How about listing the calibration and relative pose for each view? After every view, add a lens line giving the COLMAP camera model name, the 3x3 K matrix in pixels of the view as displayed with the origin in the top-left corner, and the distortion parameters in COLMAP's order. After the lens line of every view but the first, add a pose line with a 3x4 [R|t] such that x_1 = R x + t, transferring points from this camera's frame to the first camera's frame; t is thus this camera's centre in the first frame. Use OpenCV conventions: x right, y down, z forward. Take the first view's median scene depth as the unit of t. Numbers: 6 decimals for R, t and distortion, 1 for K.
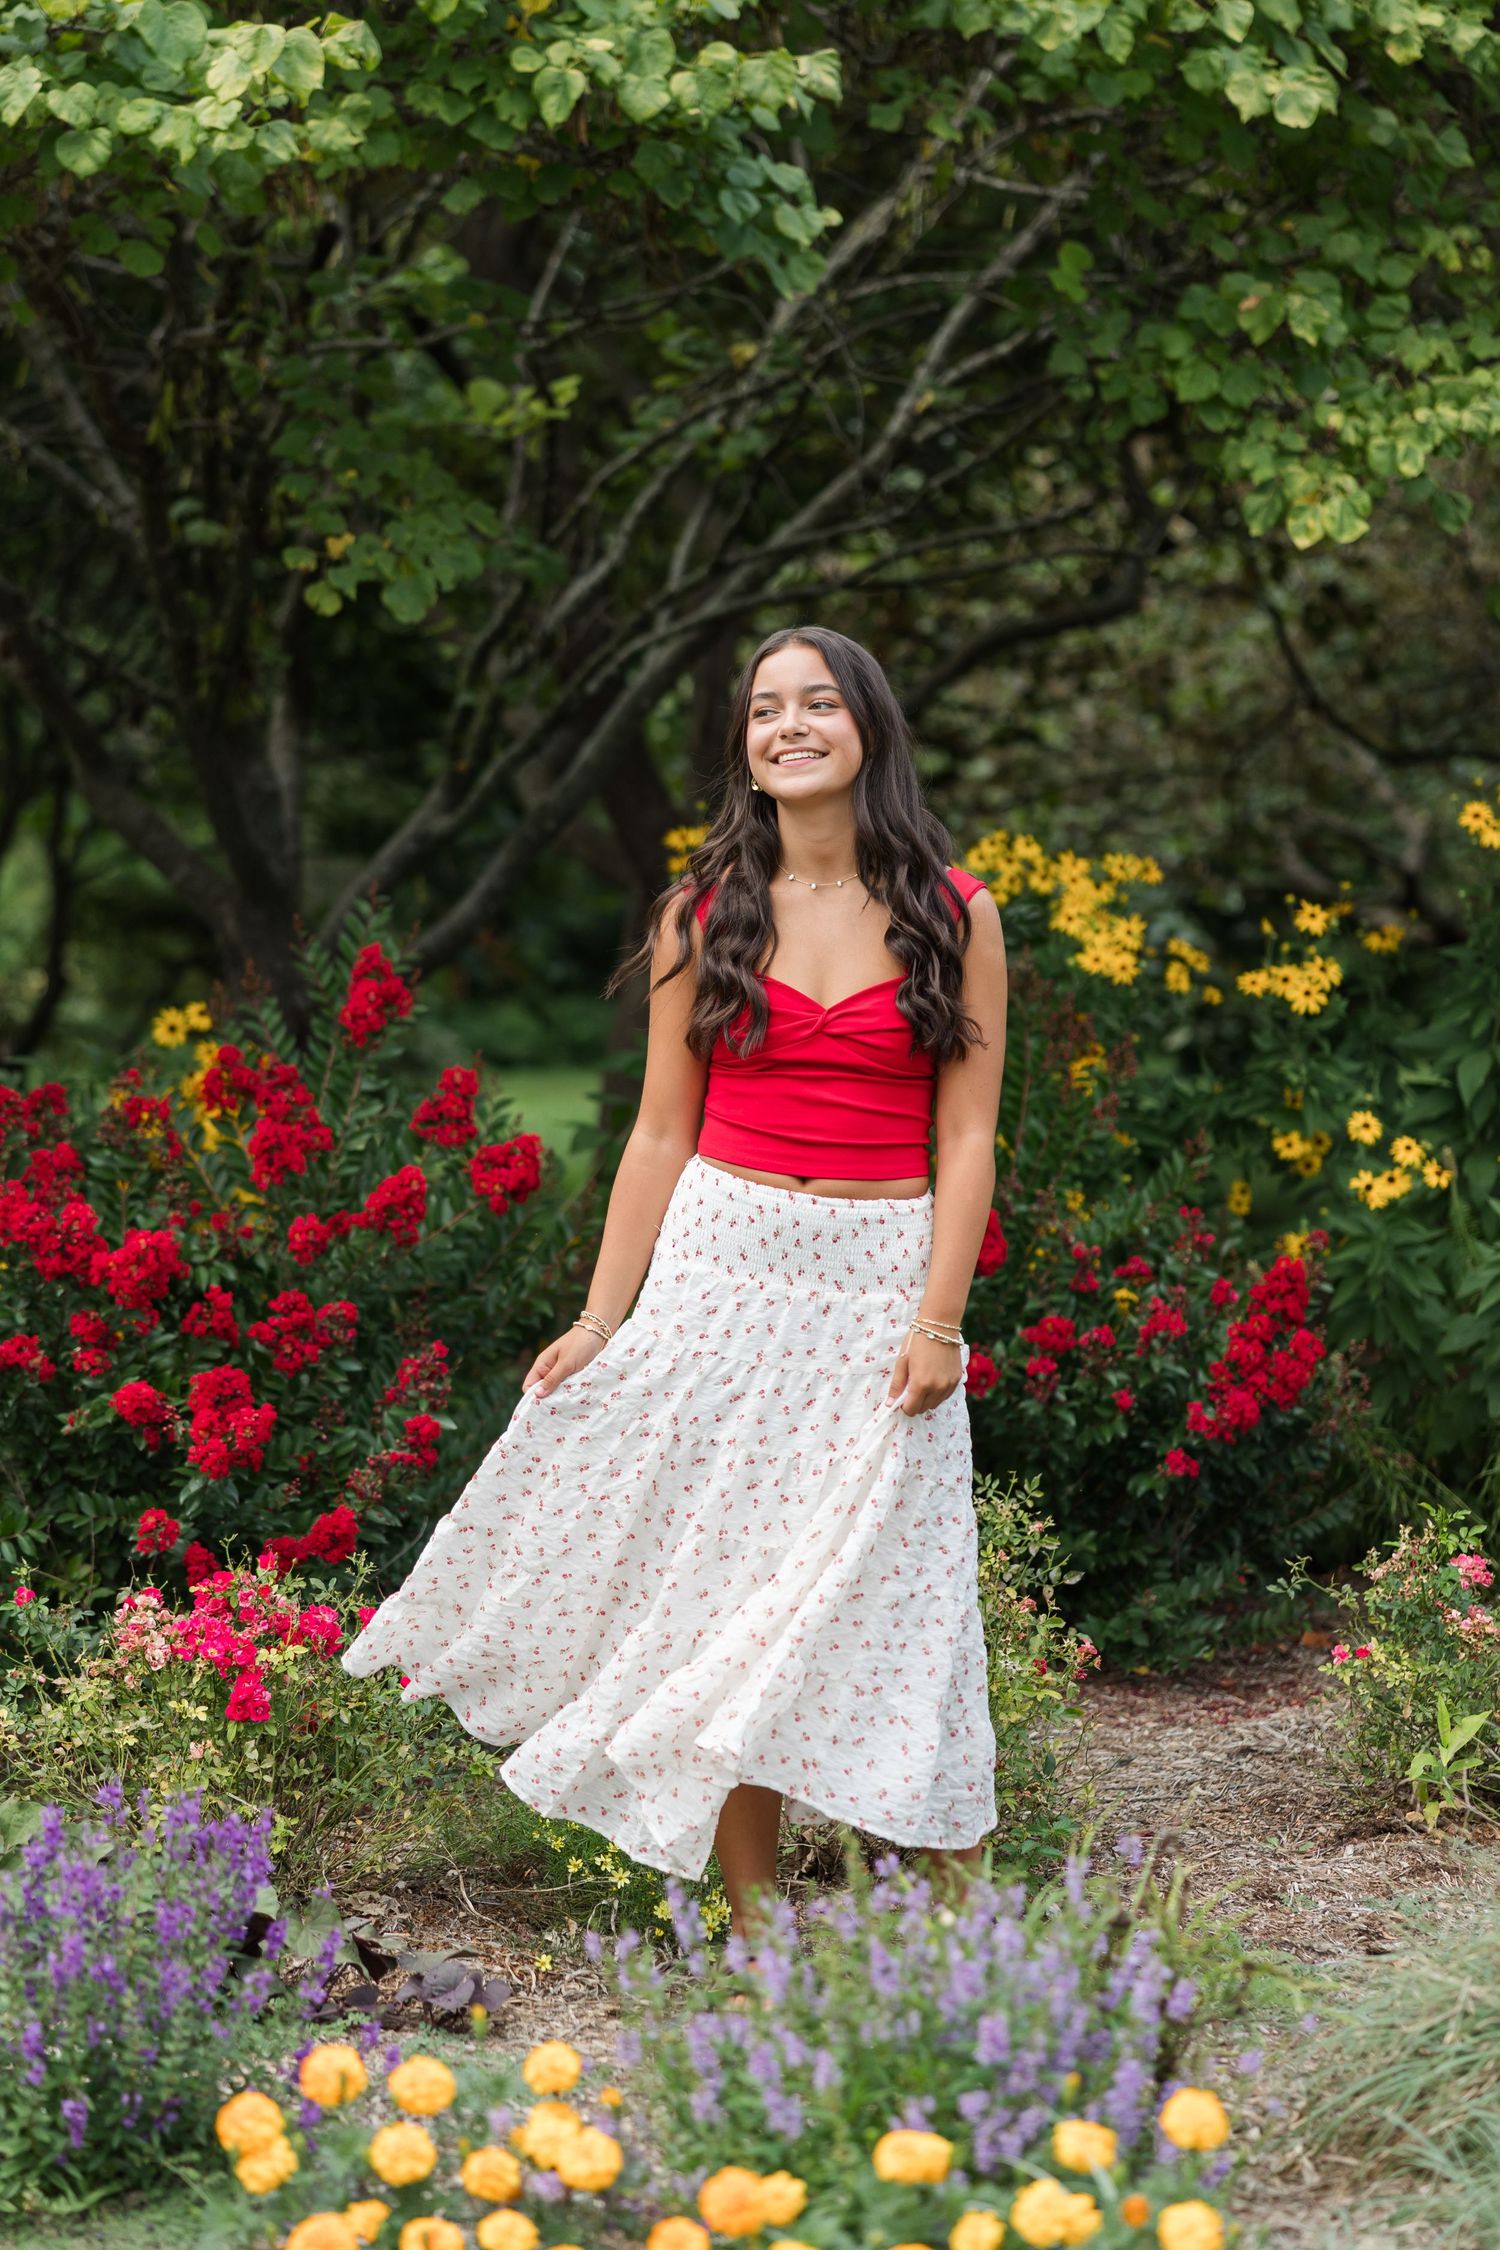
lens RADIAL K [[4248.2, 0, 750.0], [0, 4248.2, 1125.0], [0, 0, 1]] dist [0.004056, 0.156404]
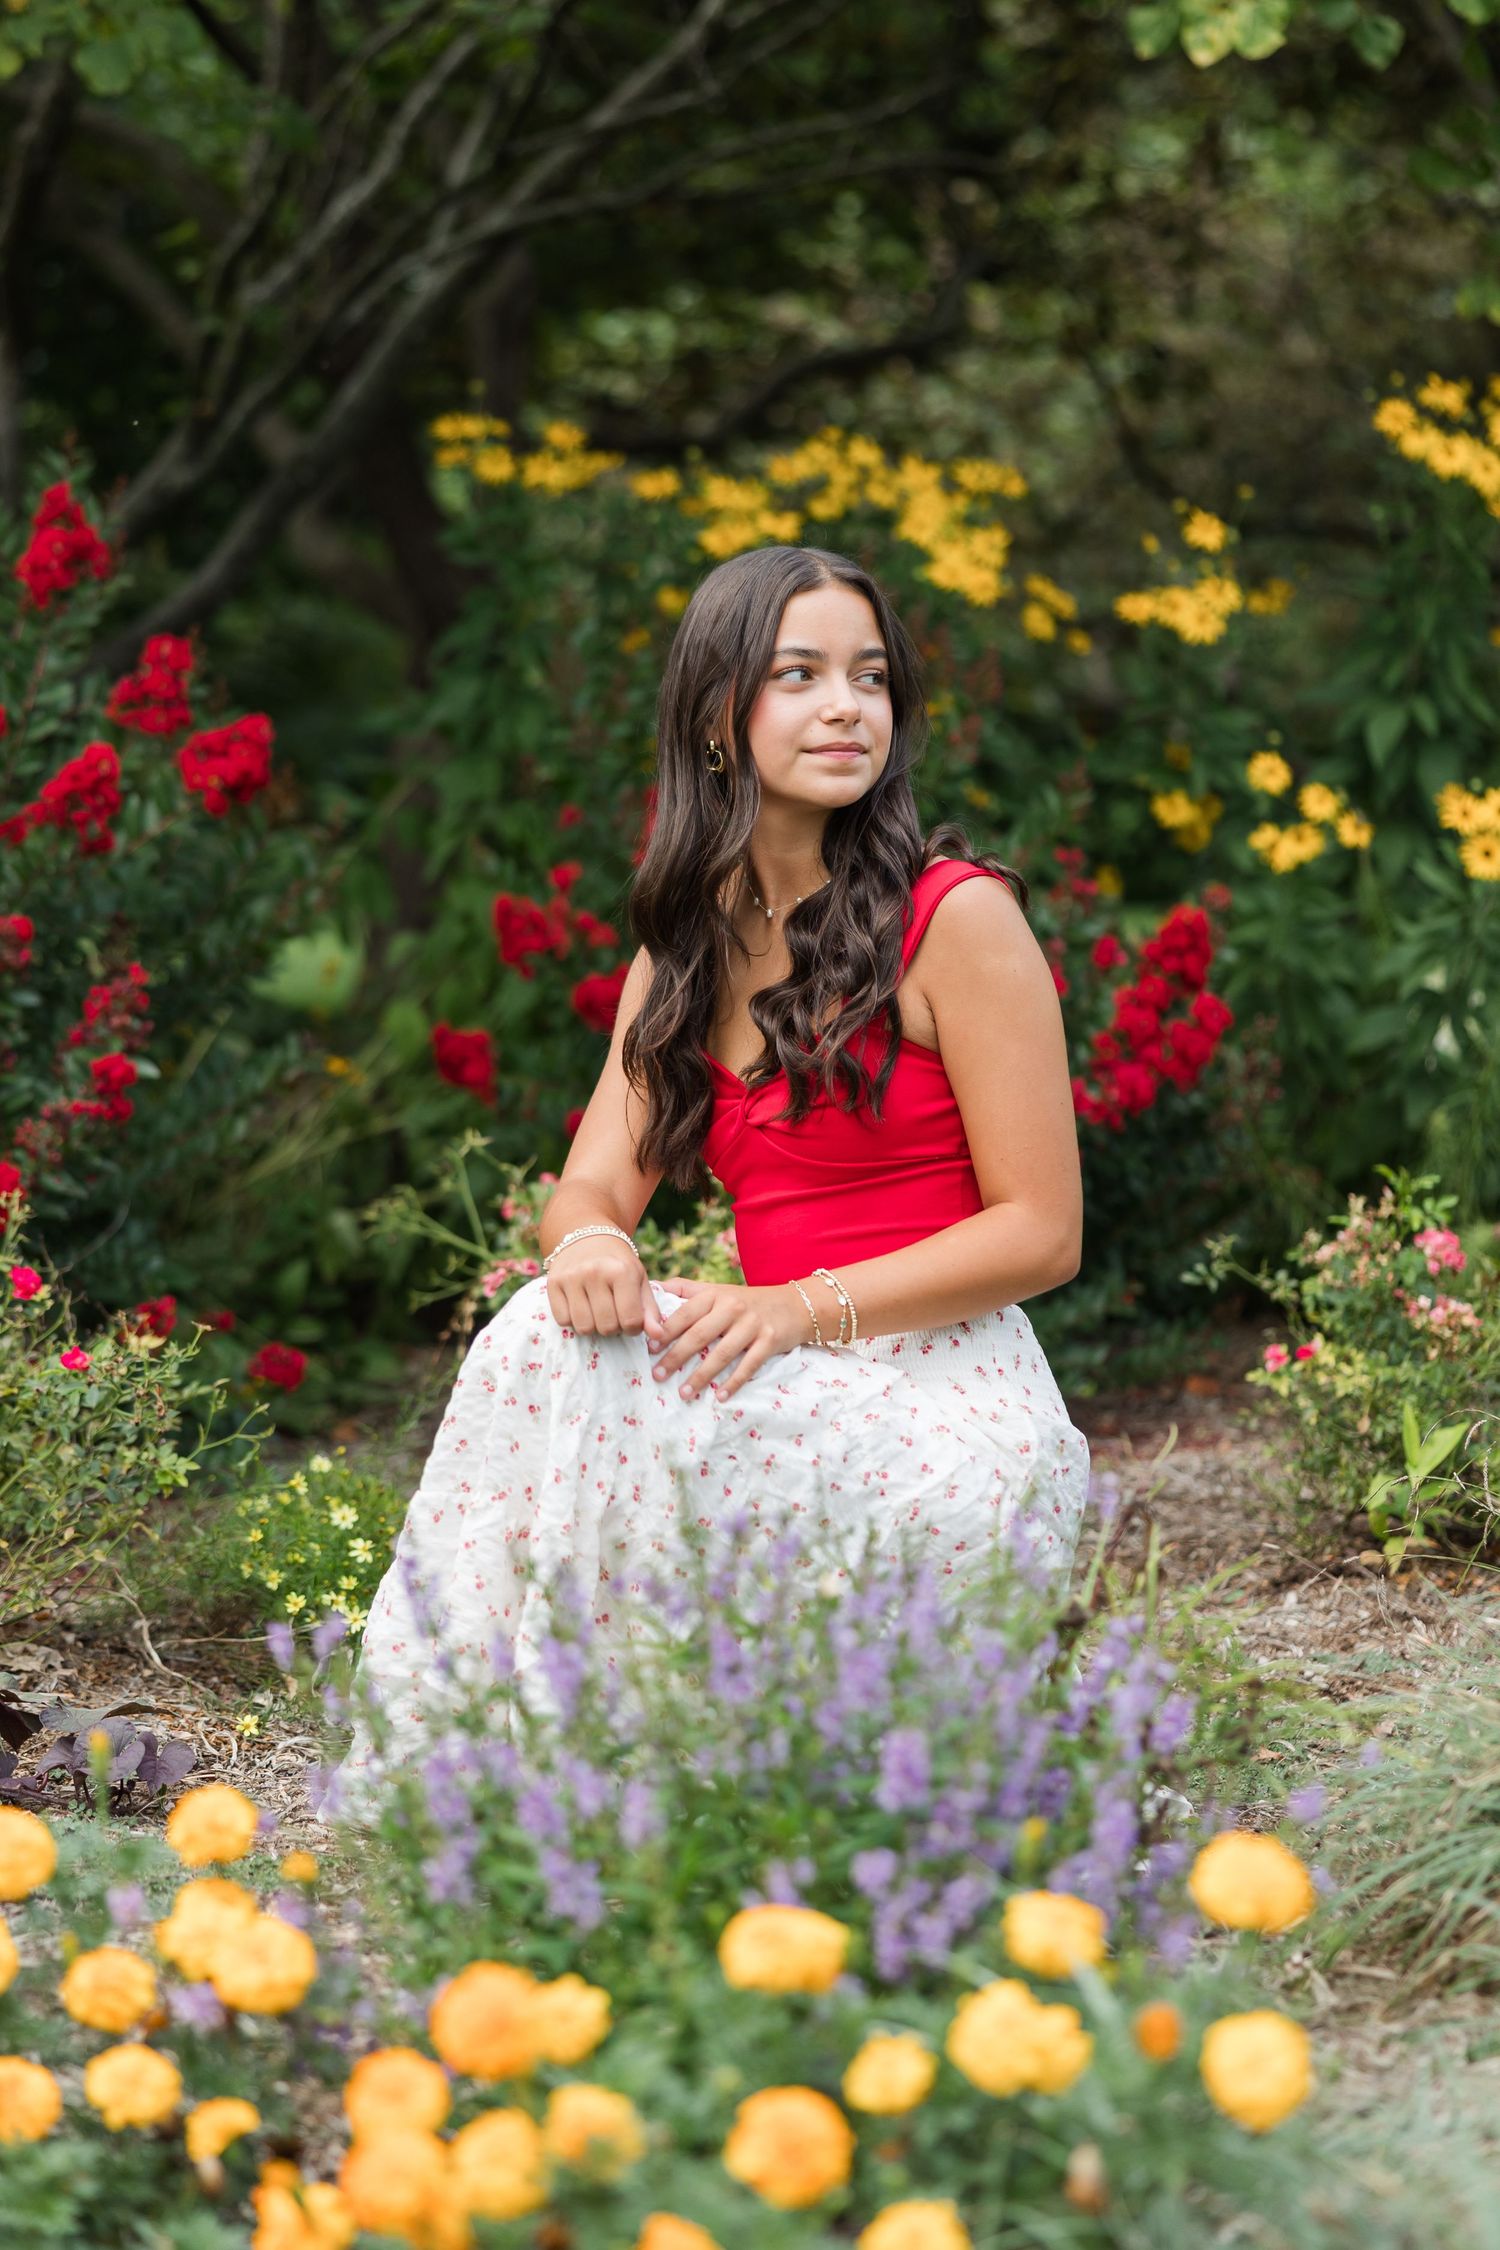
lens RADIAL K [[4001.8, 0, 750.0], [0, 4001.8, 1125.0], [0, 0, 1]] dist [0.009647, 0.066155]
pose [[0.998637, 0.003641, 0.052070, 0.001946], [-0.004466, 0.999866, 0.015737, 0.076274], [-0.052005, -0.015948, 0.998519, 0.283043]]
